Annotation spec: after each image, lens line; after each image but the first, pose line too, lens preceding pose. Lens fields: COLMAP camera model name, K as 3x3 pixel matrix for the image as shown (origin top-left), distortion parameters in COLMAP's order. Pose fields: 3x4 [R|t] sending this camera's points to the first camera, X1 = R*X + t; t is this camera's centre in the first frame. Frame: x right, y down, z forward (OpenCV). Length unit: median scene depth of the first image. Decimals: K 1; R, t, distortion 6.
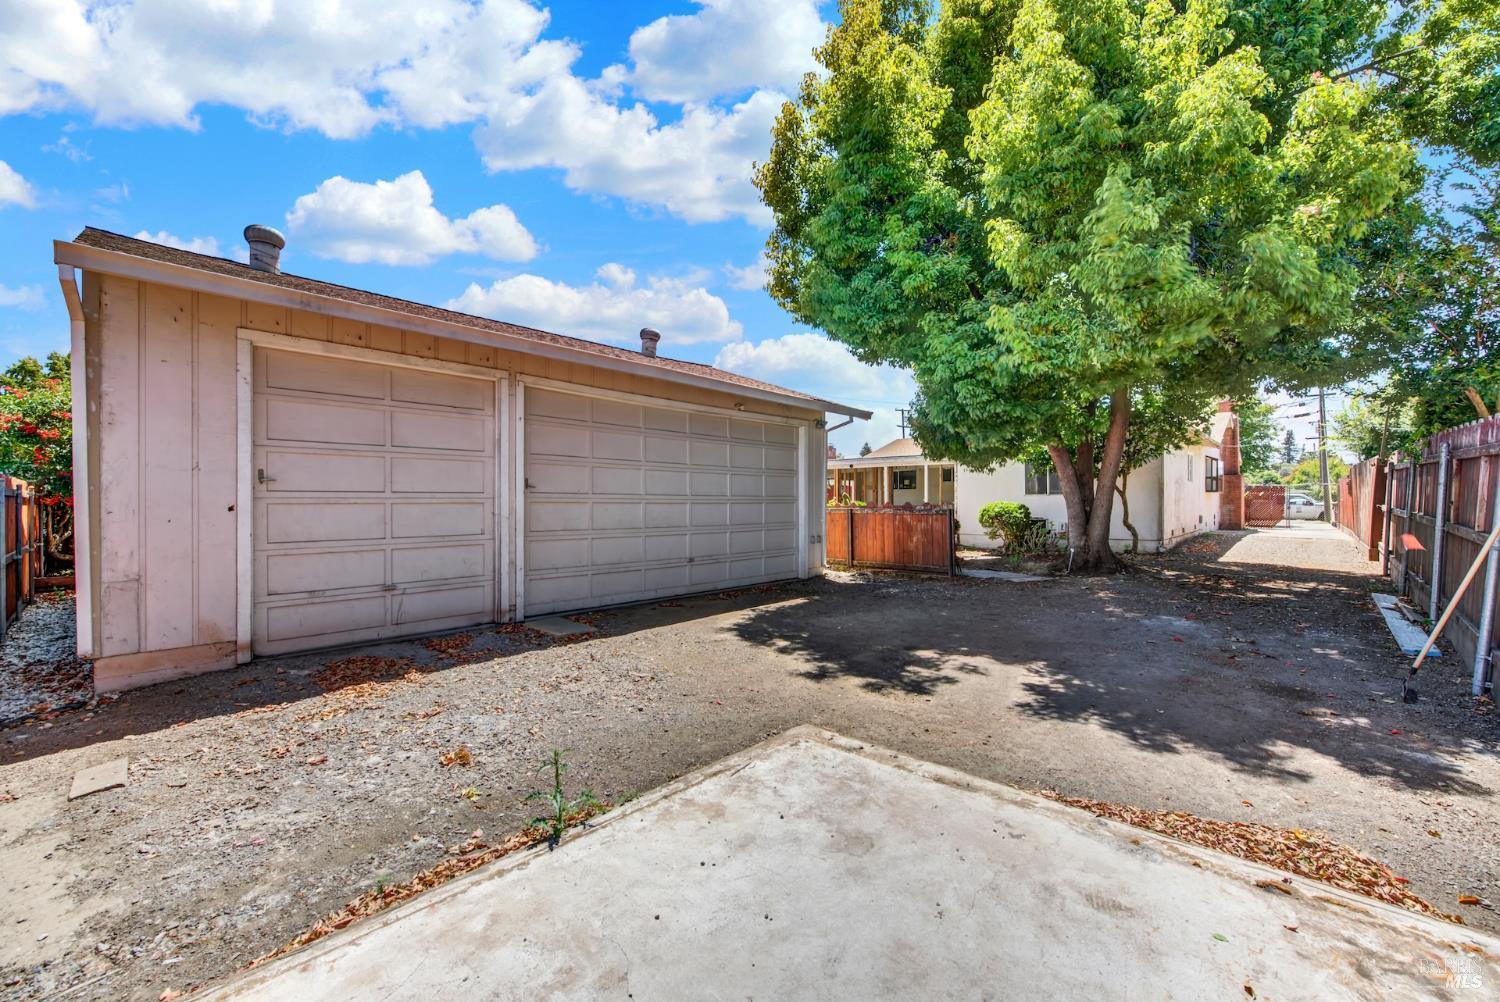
lens RADIAL K [[608.7, 0, 756.0], [0, 608.7, 504.6], [0, 0, 1]] dist [0.003571, -0.003150]
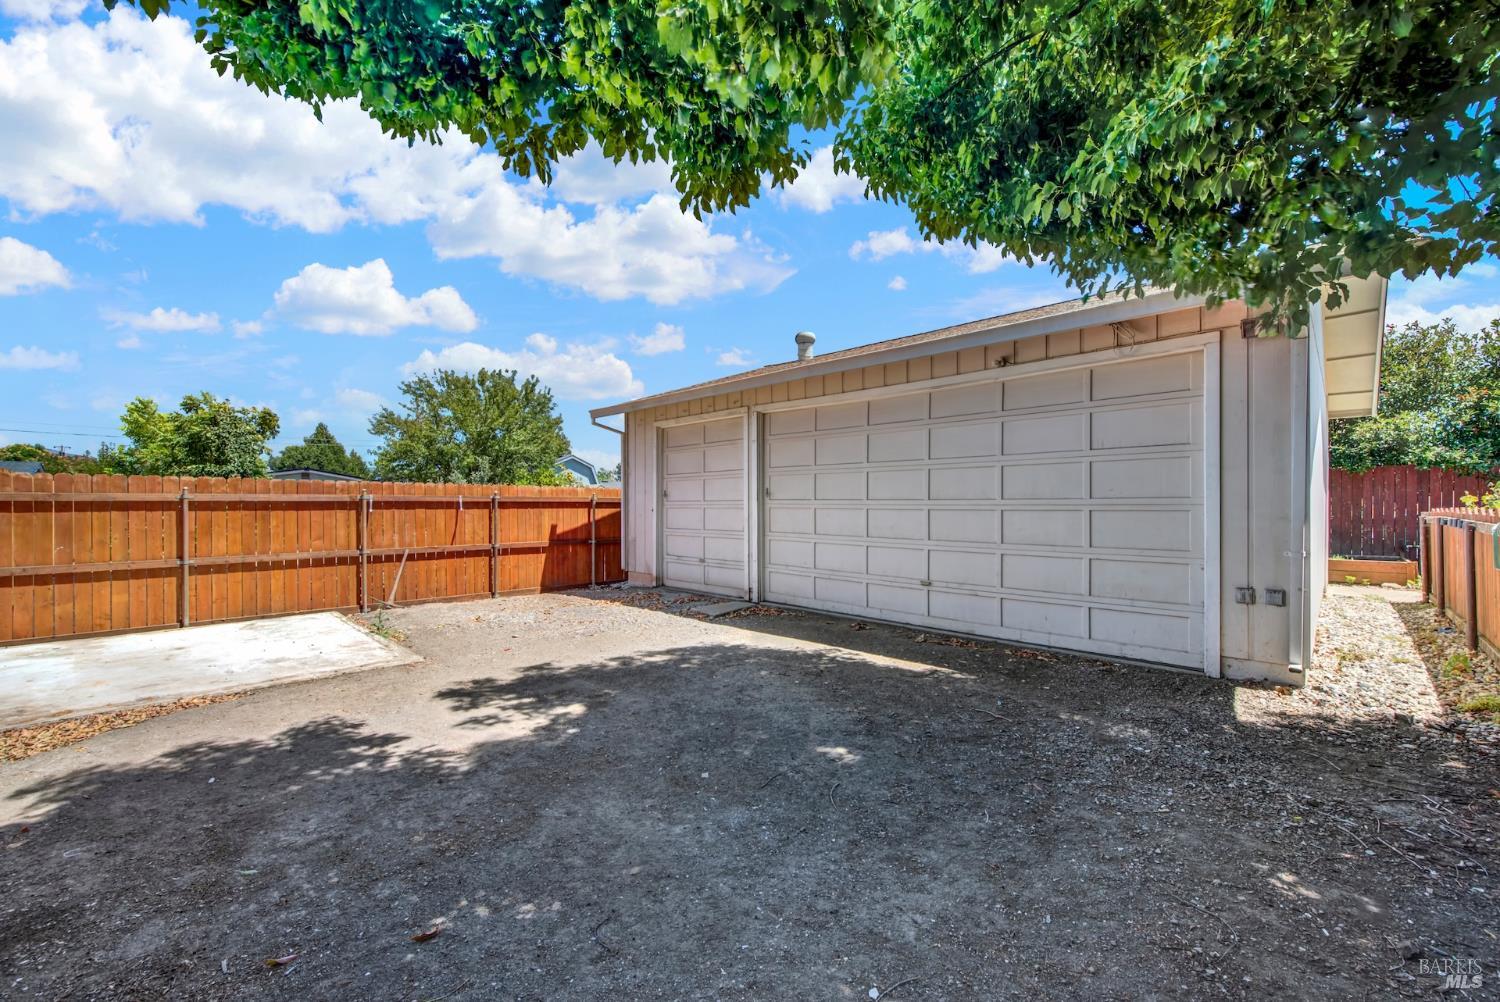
lens RADIAL K [[608.7, 0, 752.0], [0, 608.7, 503.2], [0, 0, 1]] dist [0.003571, -0.003150]
pose [[-0.061142, -0.002524, -0.998126, 1.208158], [-0.002781, 0.999993, -0.002359, -0.014510], [0.998125, 0.002631, -0.061149, 1.497827]]
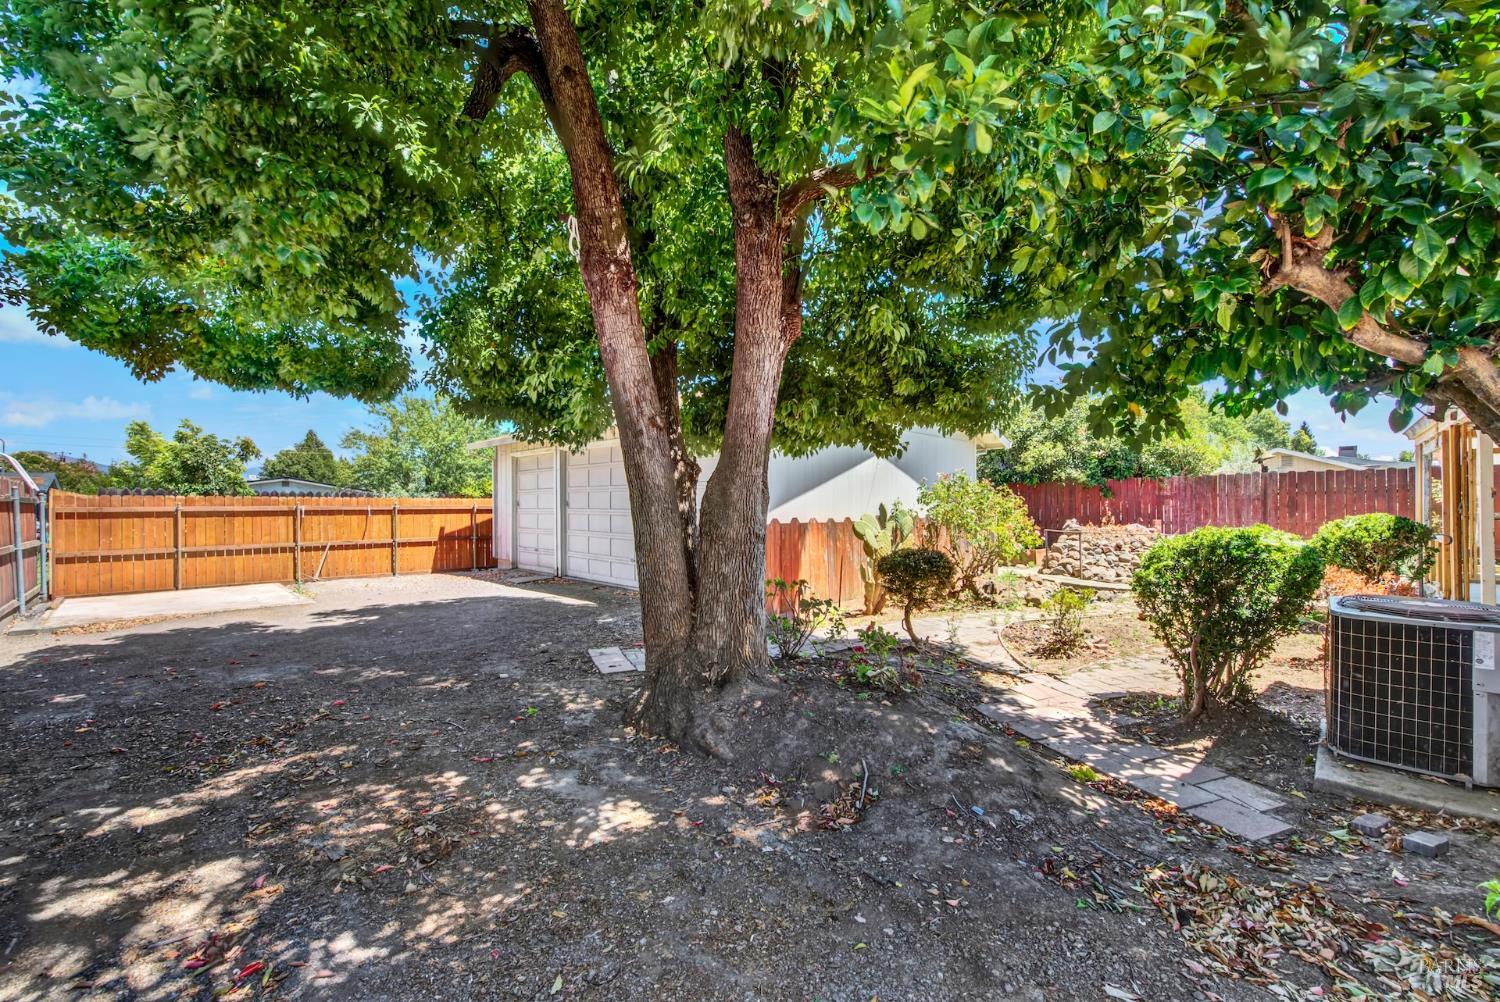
lens RADIAL K [[608.7, 0, 754.0], [0, 608.7, 503.2], [0, 0, 1]] dist [0.003571, -0.003150]
pose [[-0.054651, -0.004719, -0.998494, 2.067165], [0.000213, 0.999989, -0.004738, -0.039616], [0.998506, -0.000472, -0.054649, 2.404544]]
